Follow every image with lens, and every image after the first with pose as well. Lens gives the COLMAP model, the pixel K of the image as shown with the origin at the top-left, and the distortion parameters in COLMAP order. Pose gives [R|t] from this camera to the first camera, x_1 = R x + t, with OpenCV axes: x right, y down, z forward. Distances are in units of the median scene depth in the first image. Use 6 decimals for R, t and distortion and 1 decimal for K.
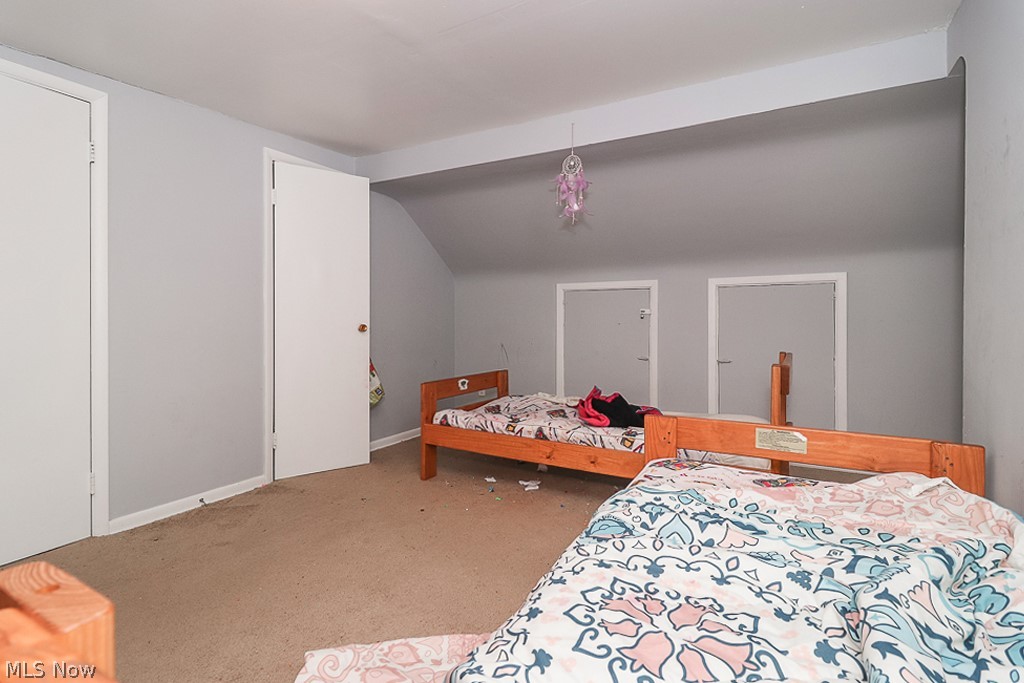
lens RADIAL K [[501.2, 0, 495.8], [0, 501.2, 329.2], [0, 0, 1]] dist [0.002720, -0.012156]
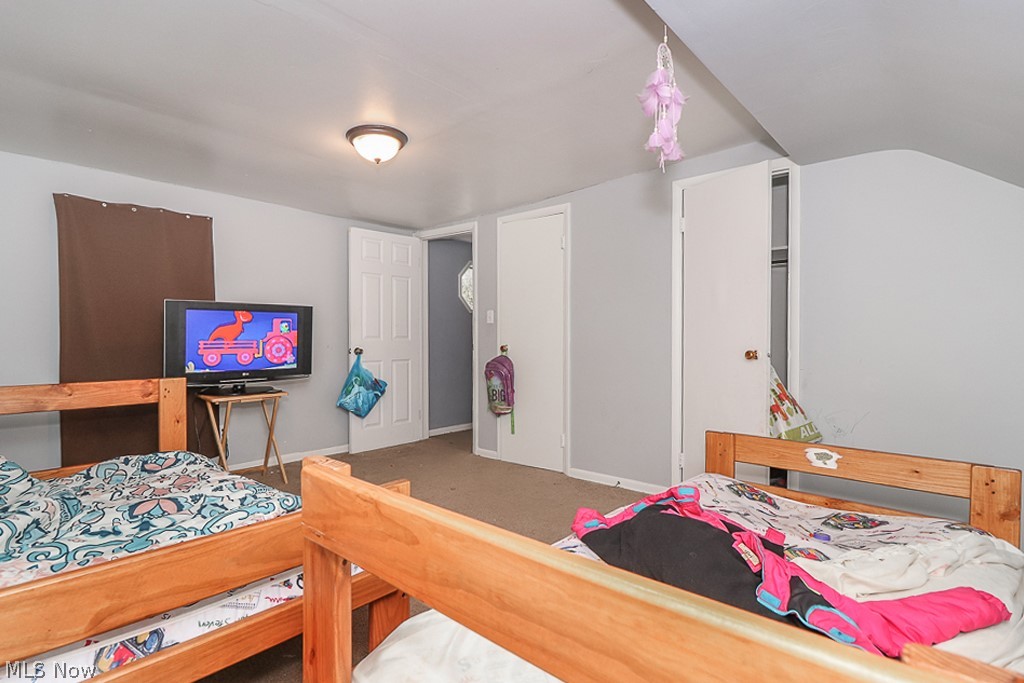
lens RADIAL K [[498.4, 0, 514.5], [0, 498.4, 362.2], [0, 0, 1]] dist [0.002507, -0.000742]
pose [[-0.197615, 0.040845, -0.979428, 0.564537], [-0.018831, 0.998789, 0.045452, -0.019244], [0.980099, 0.027426, -0.196606, 0.768156]]
